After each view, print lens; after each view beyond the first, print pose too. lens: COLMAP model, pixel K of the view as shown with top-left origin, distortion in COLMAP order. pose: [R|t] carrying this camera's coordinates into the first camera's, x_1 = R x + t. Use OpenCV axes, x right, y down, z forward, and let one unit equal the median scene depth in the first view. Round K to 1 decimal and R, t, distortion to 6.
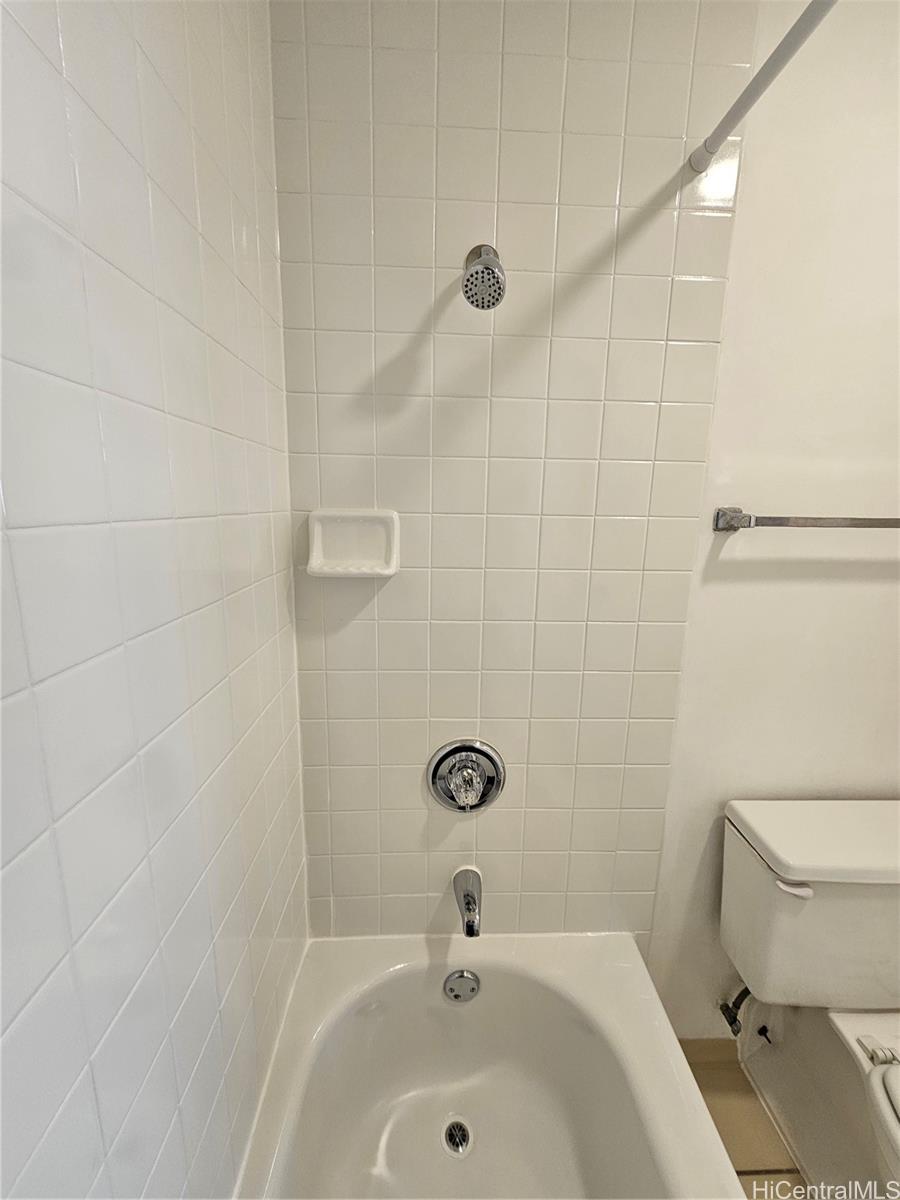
lens RADIAL K [[501.8, 0, 452.0], [0, 501.8, 610.2], [0, 0, 1]] dist [-0.000796, 0.001026]
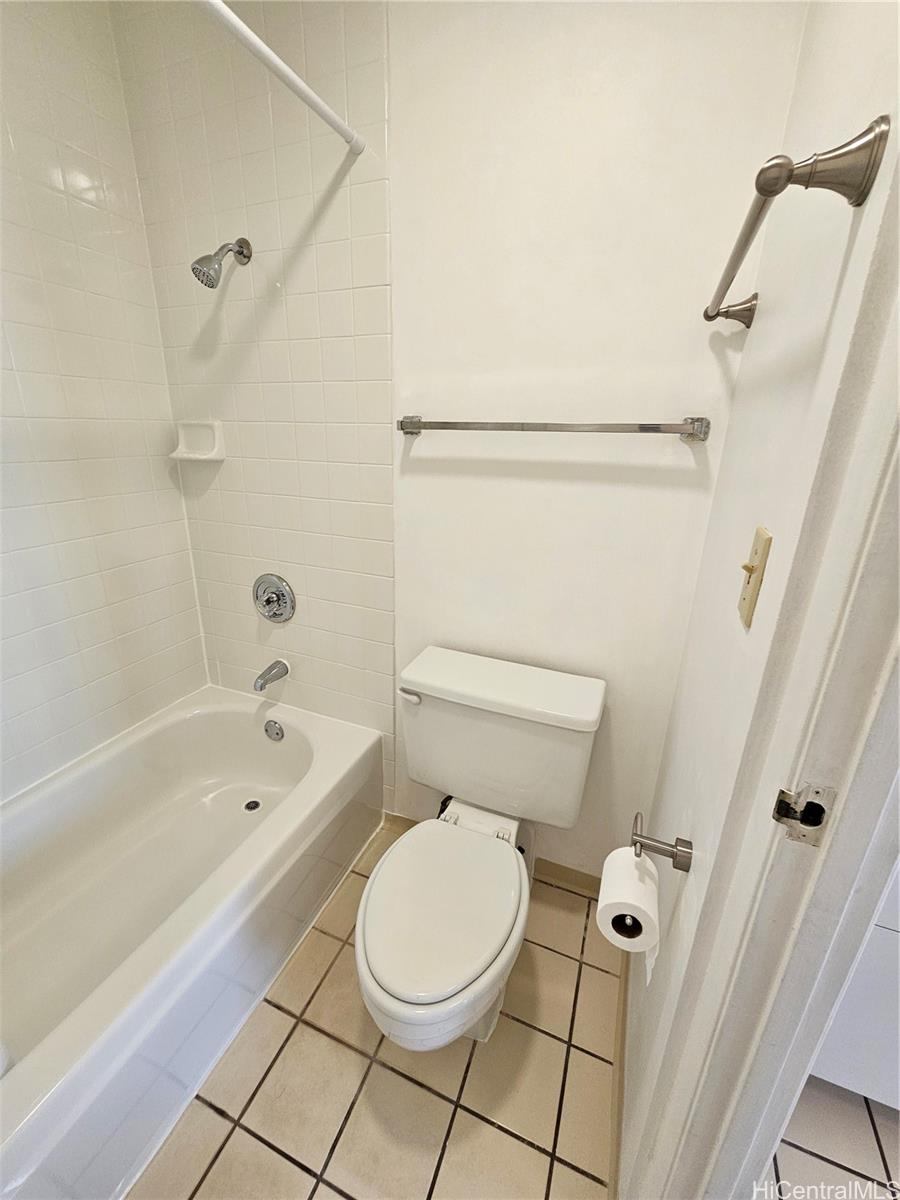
lens RADIAL K [[501.8, 0, 436.9], [0, 501.8, 592.9], [0, 0, 1]] dist [-0.000796, 0.001026]
pose [[0.902619, 0.130578, -0.410156, 1.209693], [-0.080943, 0.987368, 0.136210, 0.070410], [0.422760, -0.089746, 0.901787, -0.195815]]
